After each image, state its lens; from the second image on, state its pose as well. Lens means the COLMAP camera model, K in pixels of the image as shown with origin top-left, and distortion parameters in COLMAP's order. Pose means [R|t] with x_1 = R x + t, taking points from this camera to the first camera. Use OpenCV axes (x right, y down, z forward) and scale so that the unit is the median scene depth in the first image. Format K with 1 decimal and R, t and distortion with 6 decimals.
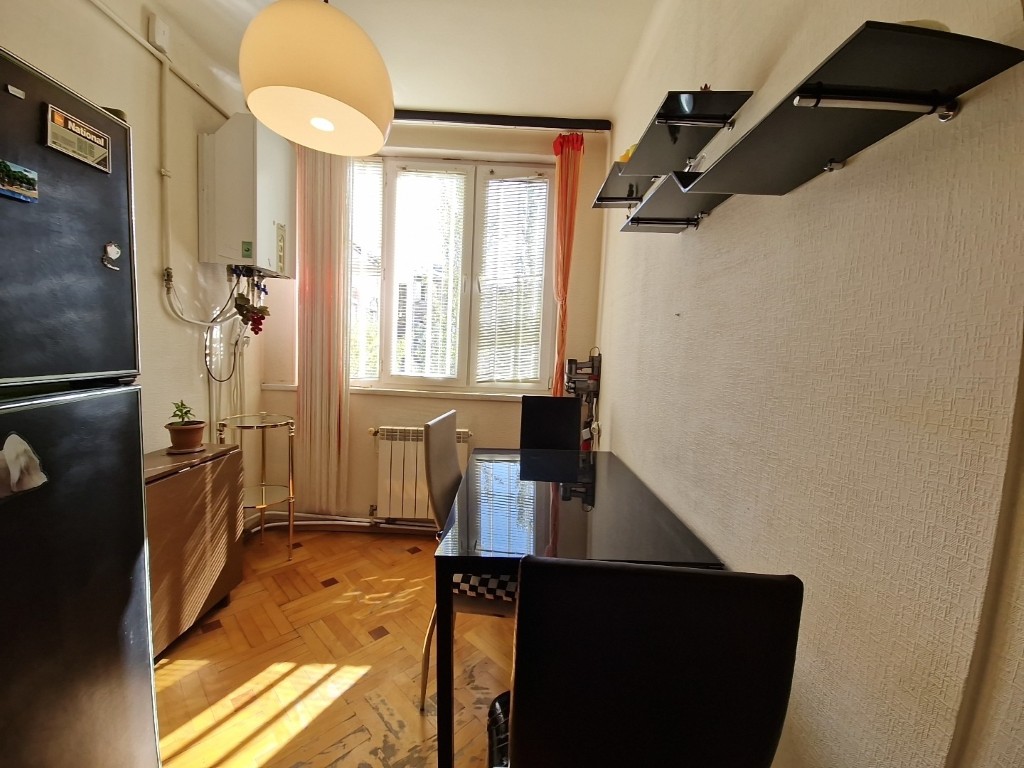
lens RADIAL K [[414.2, 0, 514.7], [0, 414.2, 386.5], [0, 0, 1]] dist [-0.001905, -0.000945]
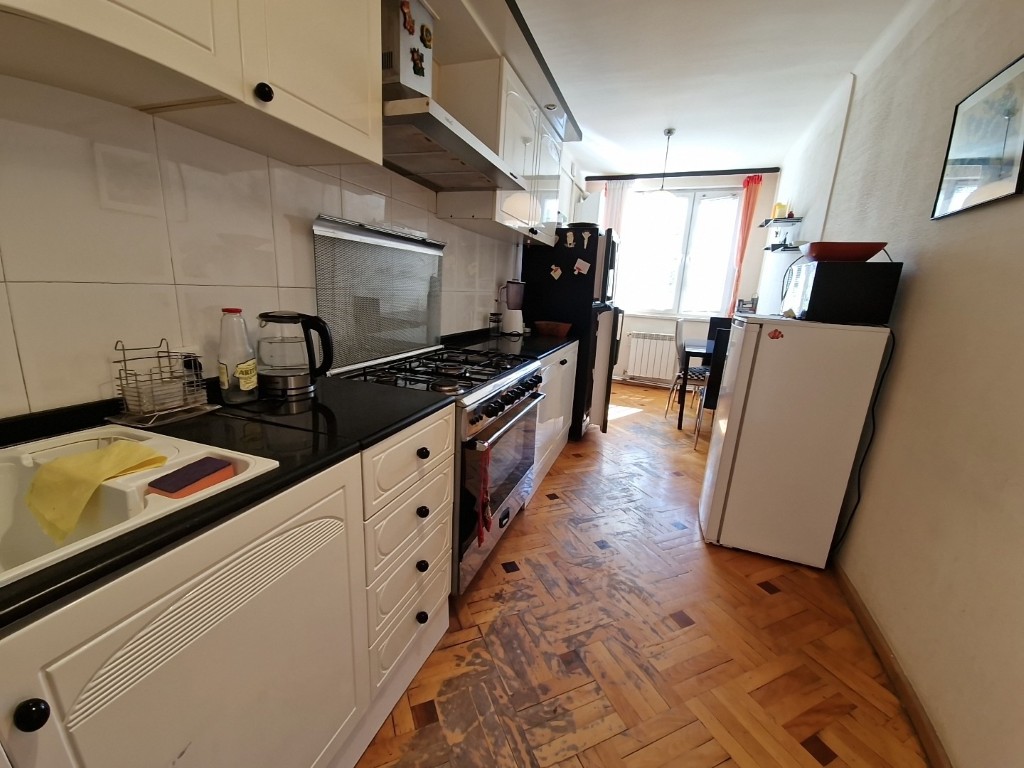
lens RADIAL K [[414.2, 0, 503.9], [0, 414.2, 379.6], [0, 0, 1]] dist [-0.001905, -0.000945]
pose [[0.916234, 0.088016, -0.390857, -0.090991], [-0.039788, 0.990737, 0.129832, 0.099872], [0.398664, -0.103405, 0.911249, -1.271877]]
